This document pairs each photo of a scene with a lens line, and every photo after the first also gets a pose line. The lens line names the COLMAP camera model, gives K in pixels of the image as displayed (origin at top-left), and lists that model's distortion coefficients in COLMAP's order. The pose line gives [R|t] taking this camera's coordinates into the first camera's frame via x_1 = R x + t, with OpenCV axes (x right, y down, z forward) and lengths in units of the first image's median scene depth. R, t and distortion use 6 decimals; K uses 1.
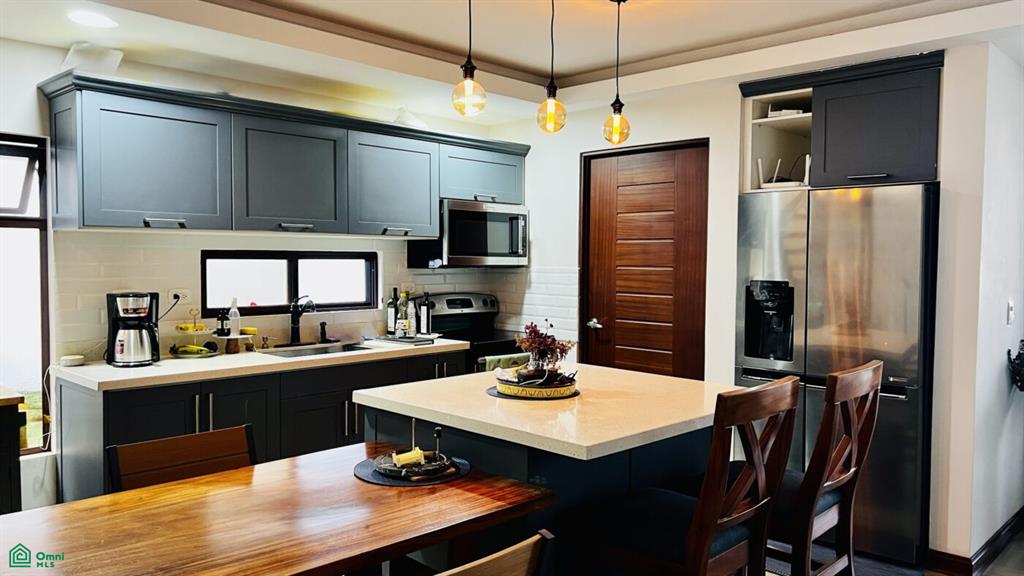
lens RADIAL K [[755.9, 0, 512.0], [0, 755.9, 288.0], [0, 0, 1]] dist [0.011260, 0.002166]
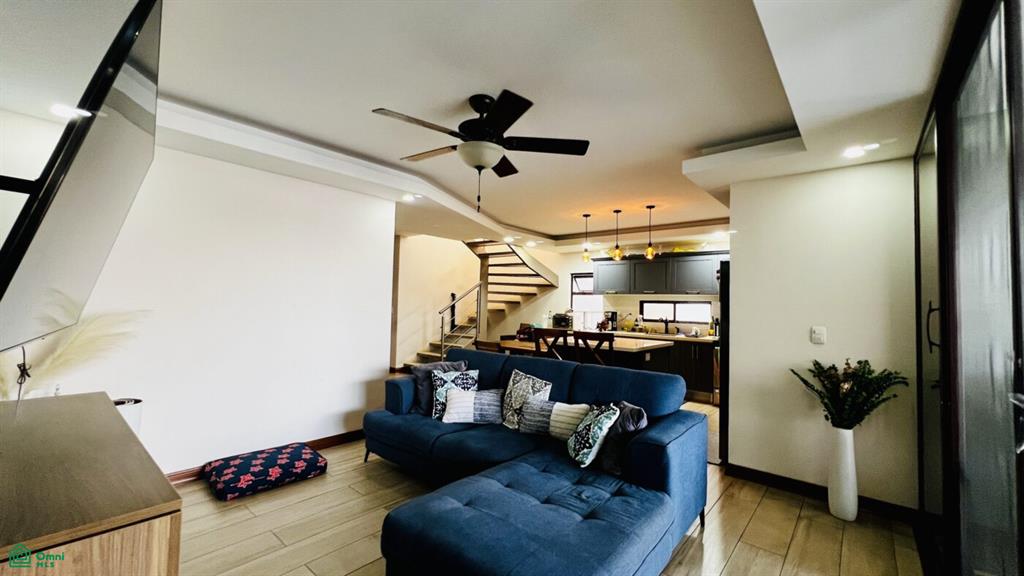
lens RADIAL K [[412.9, 0, 512.0], [0, 412.9, 288.0], [0, 0, 1]] dist [0.000407, -0.000242]
pose [[0.054416, -0.034939, -0.997907, 1.222729], [-0.056404, 0.997684, -0.038007, -0.004566], [0.996924, 0.058354, 0.052319, 0.325237]]
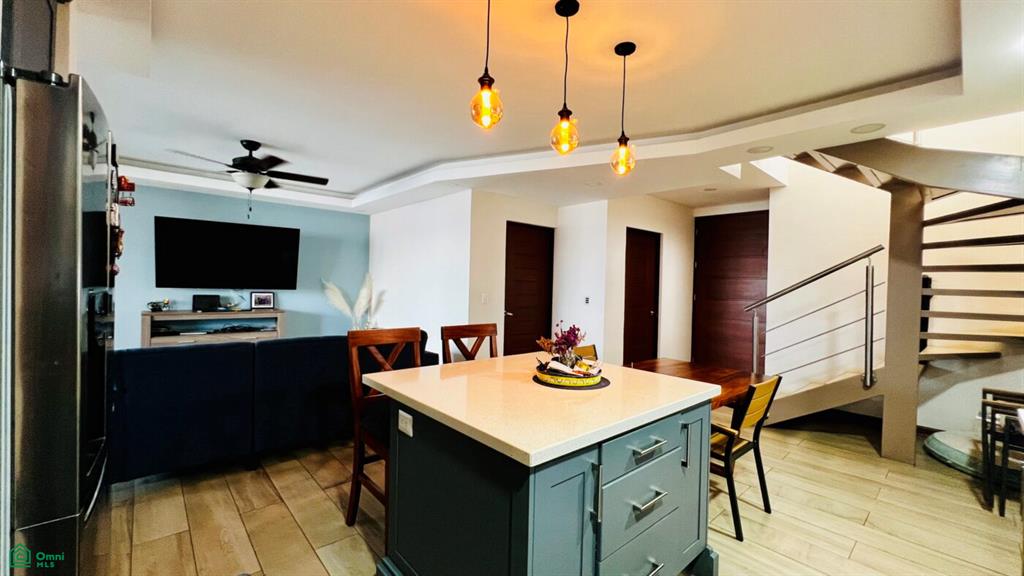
lens RADIAL K [[412.9, 0, 512.0], [0, 412.9, 288.0], [0, 0, 1]] dist [0.000407, -0.000242]
pose [[-0.996216, -0.031797, 0.080882, 0.055124], [-0.027927, 0.998431, 0.048531, -0.030133], [-0.082298, 0.046088, -0.995542, 1.110851]]
